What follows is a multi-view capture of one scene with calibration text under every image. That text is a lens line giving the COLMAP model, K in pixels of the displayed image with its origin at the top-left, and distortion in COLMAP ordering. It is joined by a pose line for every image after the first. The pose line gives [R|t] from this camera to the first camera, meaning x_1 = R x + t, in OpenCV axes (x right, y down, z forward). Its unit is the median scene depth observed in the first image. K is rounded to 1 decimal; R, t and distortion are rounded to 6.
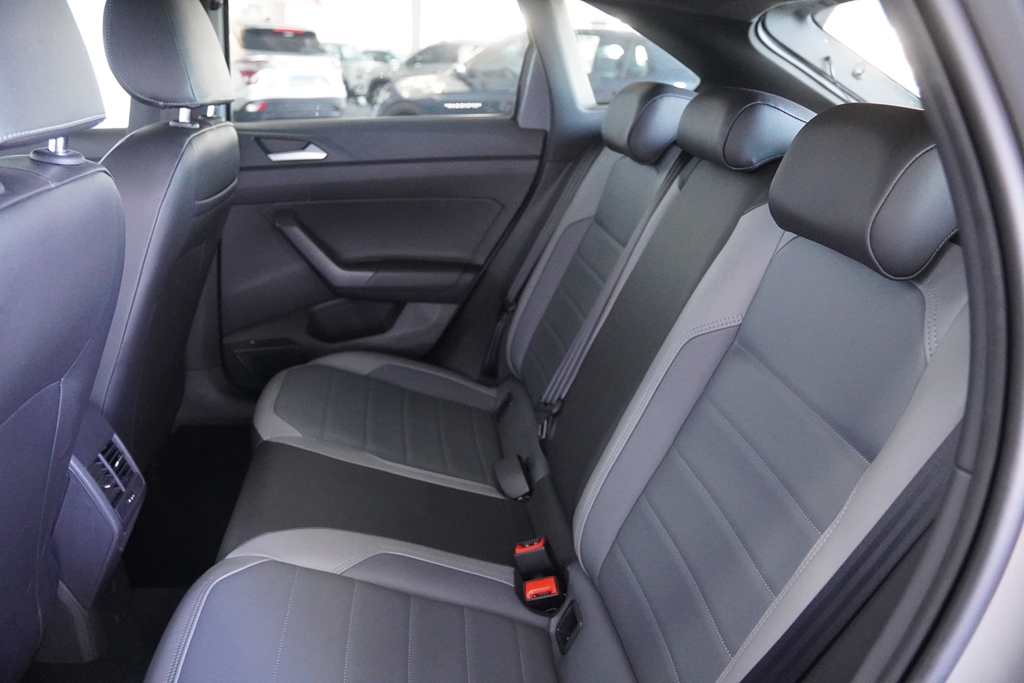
lens RADIAL K [[804.7, 0, 520.4], [0, 804.7, 347.0], [0, 0, 1]] dist [-0.104325, 0.056520]
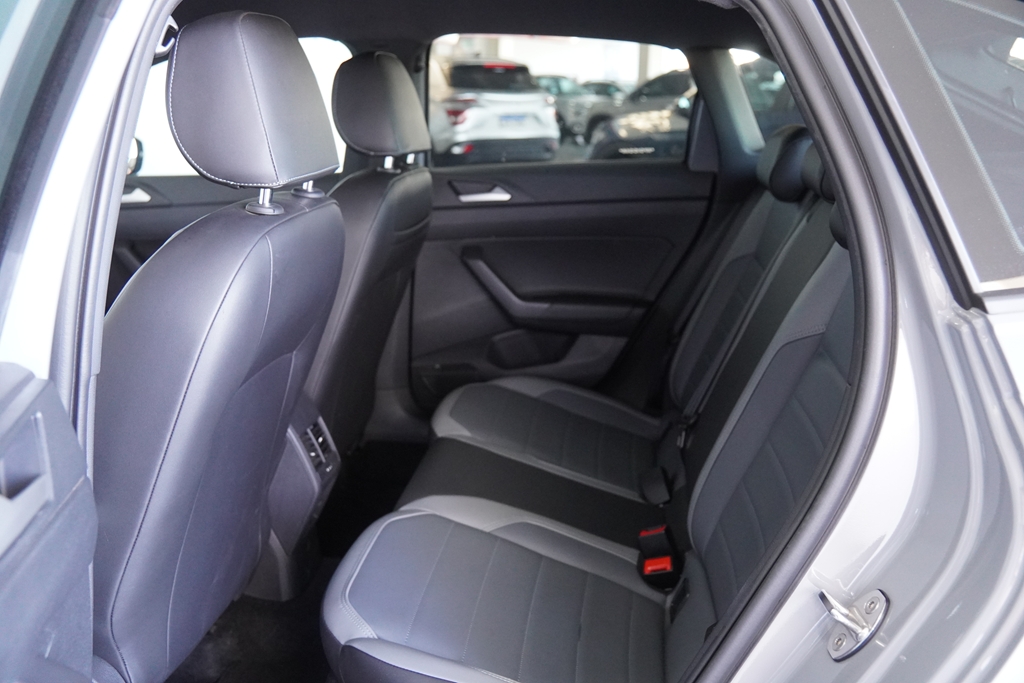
lens RADIAL K [[929.3, 0, 512.4], [0, 929.3, 333.7], [0, 0, 1]] dist [-0.005021, 0.000000]
pose [[0.966588, 0.027626, -0.254842, 0.100416], [-0.051422, 0.994864, -0.087191, 0.064771], [0.251125, 0.097383, 0.963044, -0.240061]]
